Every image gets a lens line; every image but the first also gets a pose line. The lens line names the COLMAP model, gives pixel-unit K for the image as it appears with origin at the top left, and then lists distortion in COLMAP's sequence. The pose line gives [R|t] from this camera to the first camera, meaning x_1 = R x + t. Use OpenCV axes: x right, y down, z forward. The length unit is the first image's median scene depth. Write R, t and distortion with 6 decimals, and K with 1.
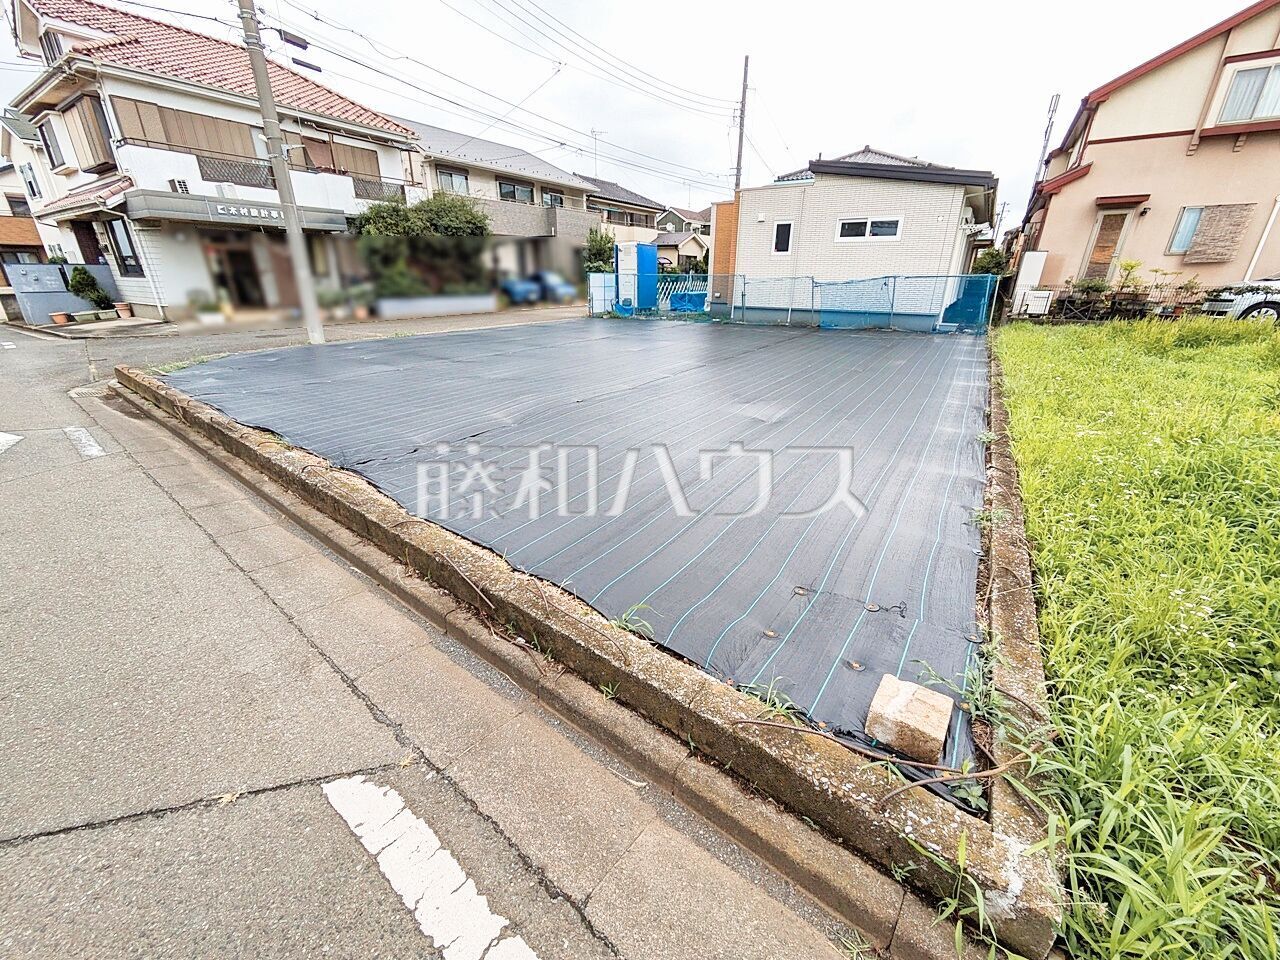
lens RADIAL K [[507.0, 0, 643.8], [0, 507.0, 477.8], [0, 0, 1]] dist [-0.001715, 0.001764]
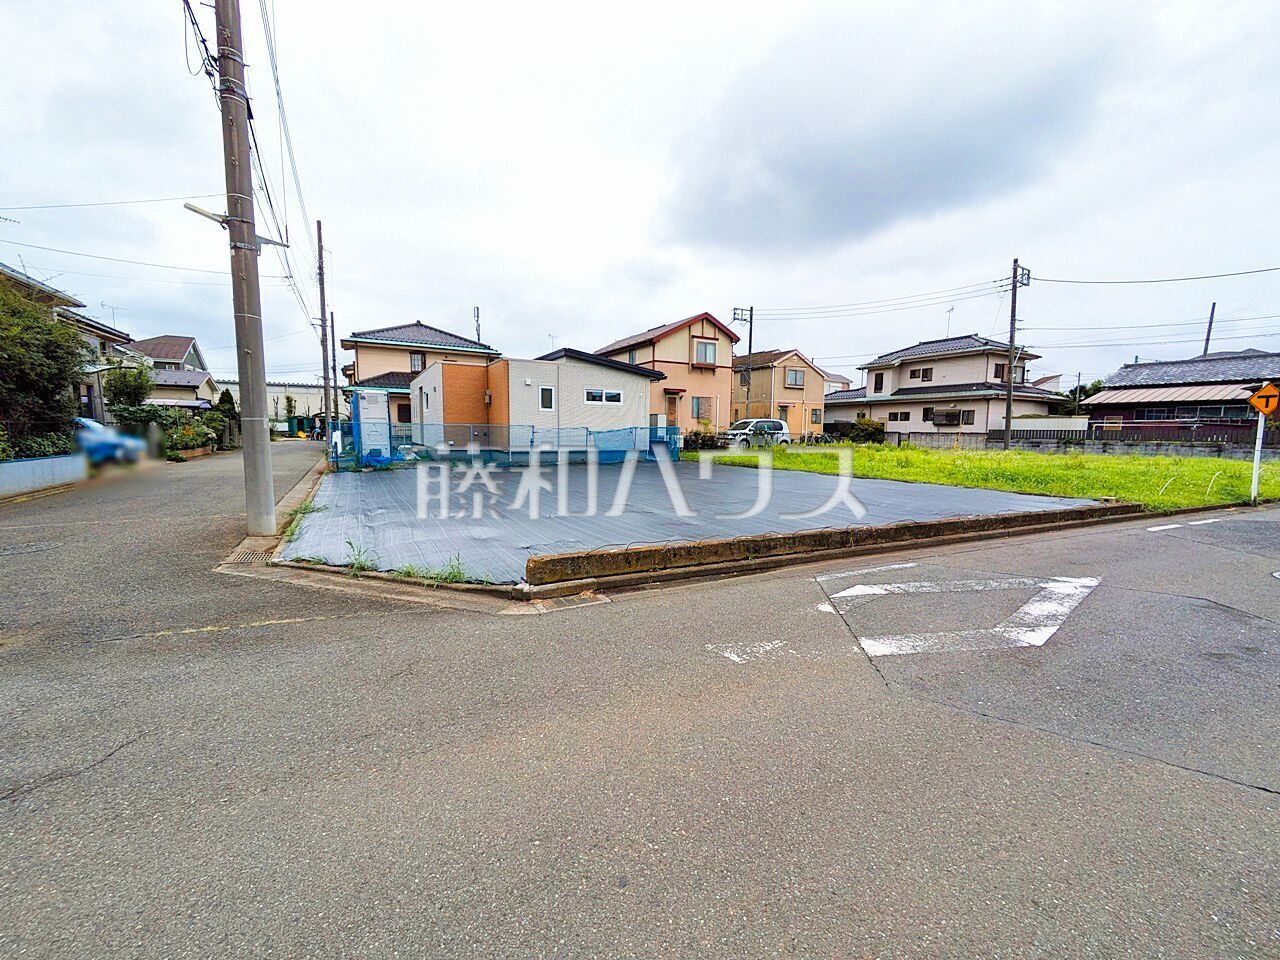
lens RADIAL K [[507.0, 0, 645.2], [0, 507.0, 477.9], [0, 0, 1]] dist [-0.001715, 0.001764]
pose [[0.463272, -0.084733, 0.882156, -0.774044], [0.319762, 0.944346, -0.077220, -0.113369], [-0.826518, 0.317854, 0.464583, 0.281387]]
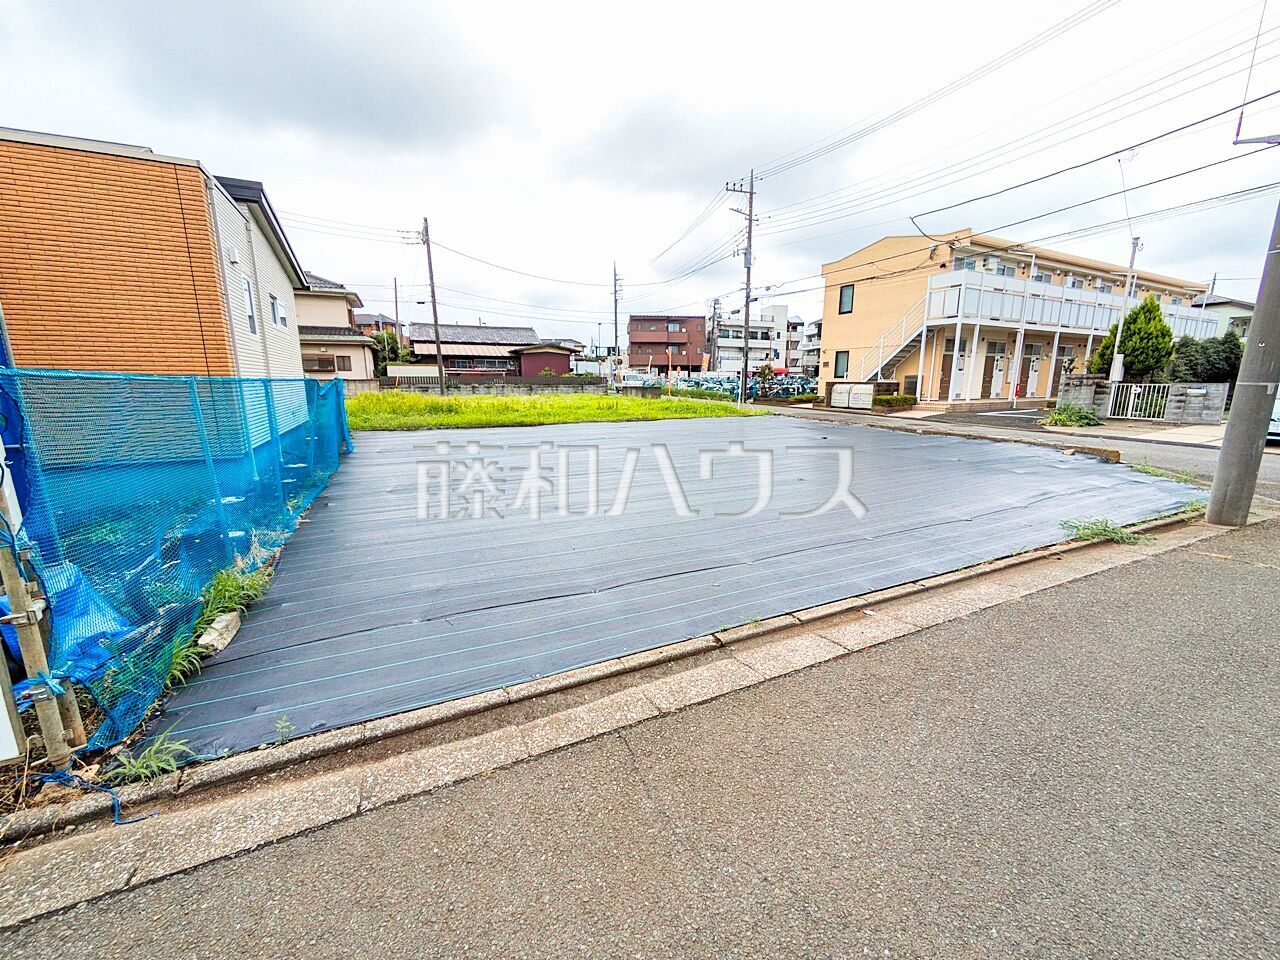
lens RADIAL K [[507.0, 0, 645.9], [0, 507.0, 479.5], [0, 0, 1]] dist [-0.001715, 0.001764]
pose [[-0.860425, -0.107045, 0.498207, -0.328097], [0.181209, 0.849507, 0.495480, -0.523631], [-0.476269, 0.516603, -0.711540, 1.299855]]
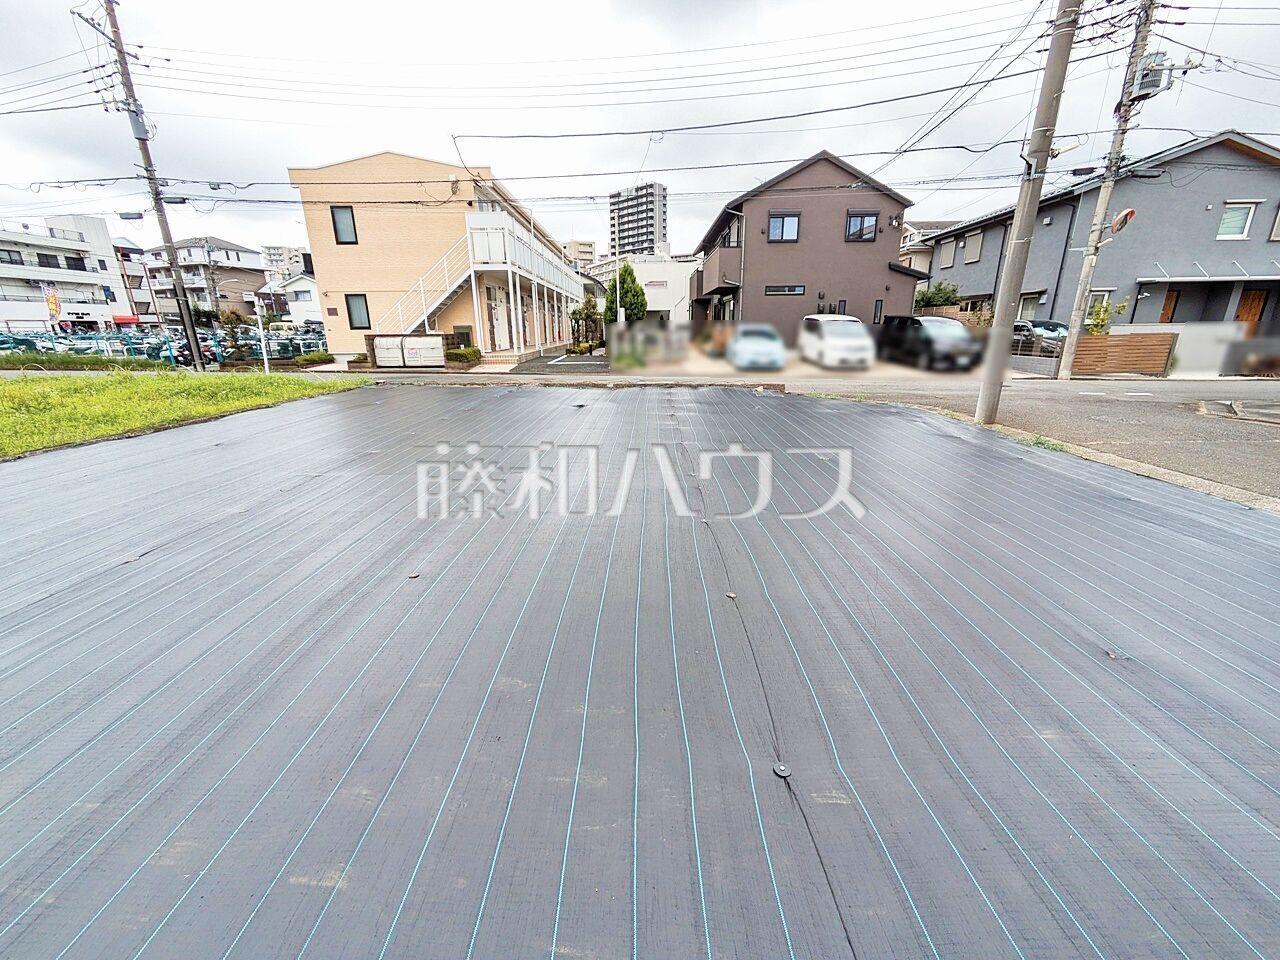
lens RADIAL K [[507.0, 0, 641.6], [0, 507.0, 475.1], [0, 0, 1]] dist [-0.001715, 0.001764]
pose [[-0.847446, 0.149563, -0.509377, 0.151039], [-0.192916, 0.807143, 0.557946, -0.421687], [0.494589, 0.571096, -0.655157, 1.041996]]
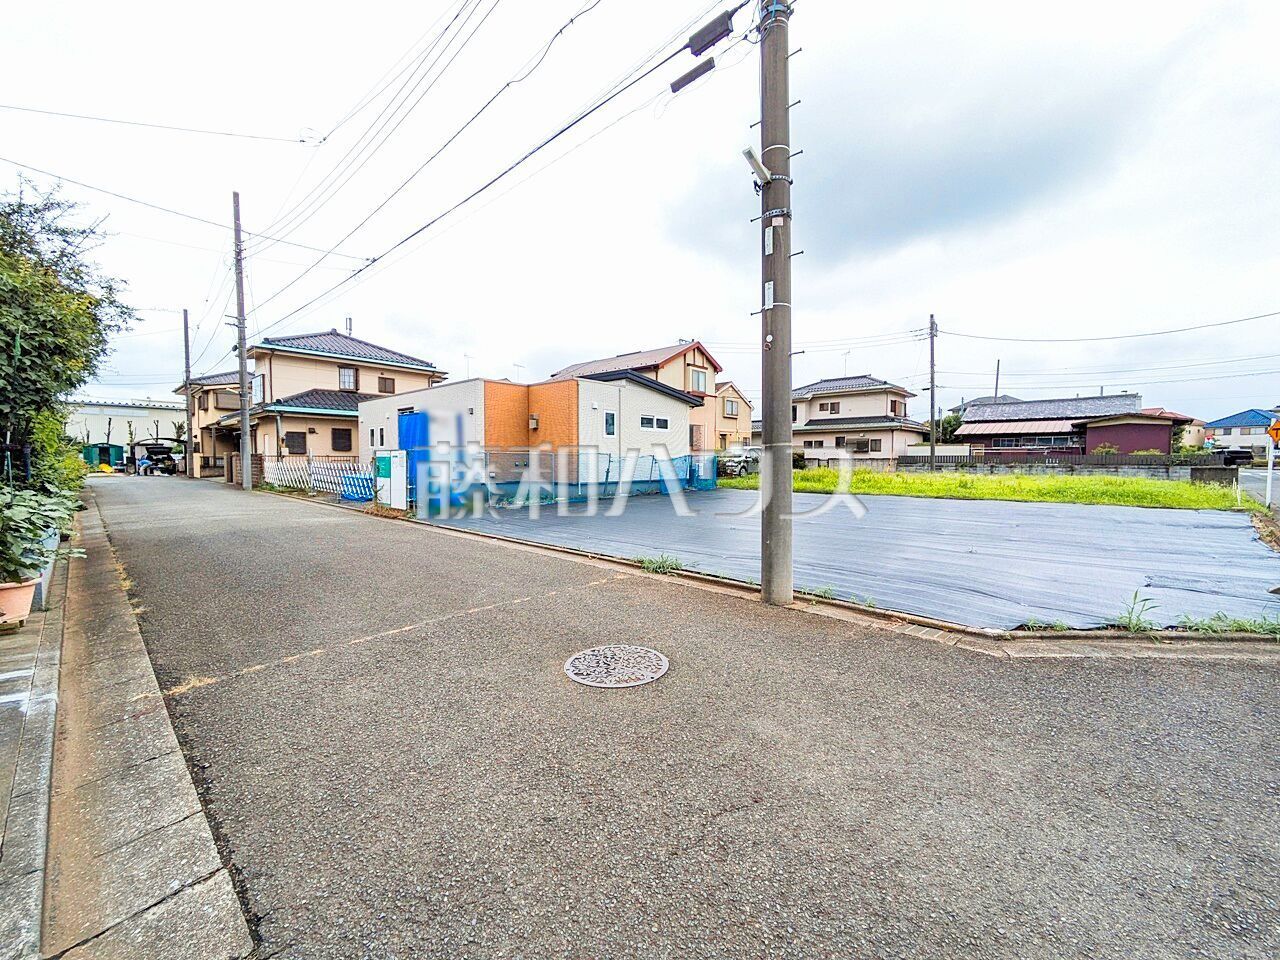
lens RADIAL K [[507.0, 0, 645.4], [0, 507.0, 477.8], [0, 0, 1]] dist [-0.001715, 0.001764]
pose [[0.157423, -0.042012, 0.986637, -0.880491], [0.363332, 0.931480, -0.018308, -0.321256], [-0.918264, 0.361359, 0.161900, 0.814178]]
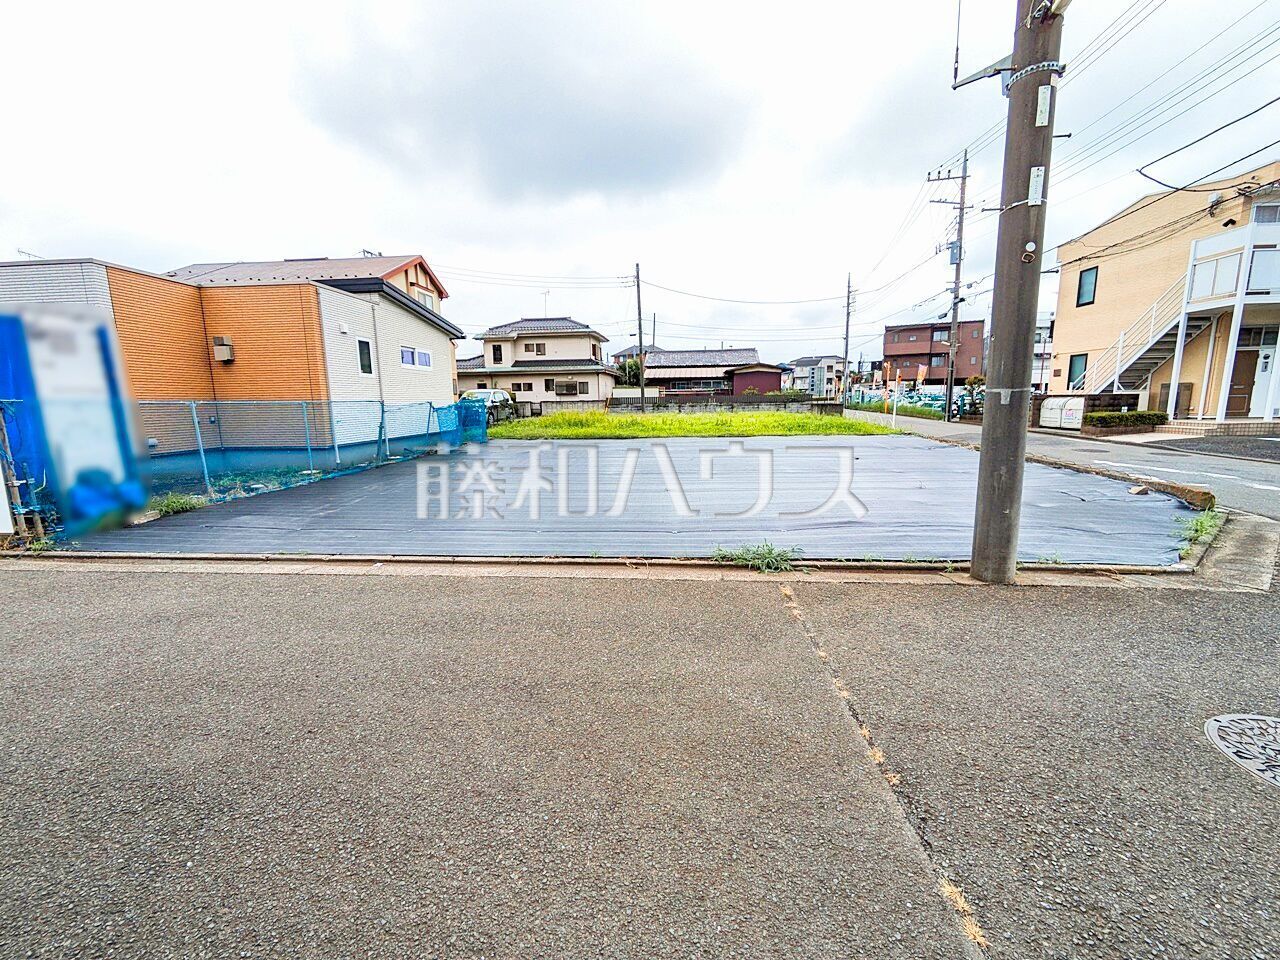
lens RADIAL K [[507.0, 0, 645.1], [0, 507.0, 477.2], [0, 0, 1]] dist [-0.001715, 0.001764]
pose [[-0.474494, -0.132246, 0.870268, -0.676546], [0.336466, 0.886329, 0.318137, -0.427212], [-0.813416, 0.443770, -0.376062, 1.064108]]
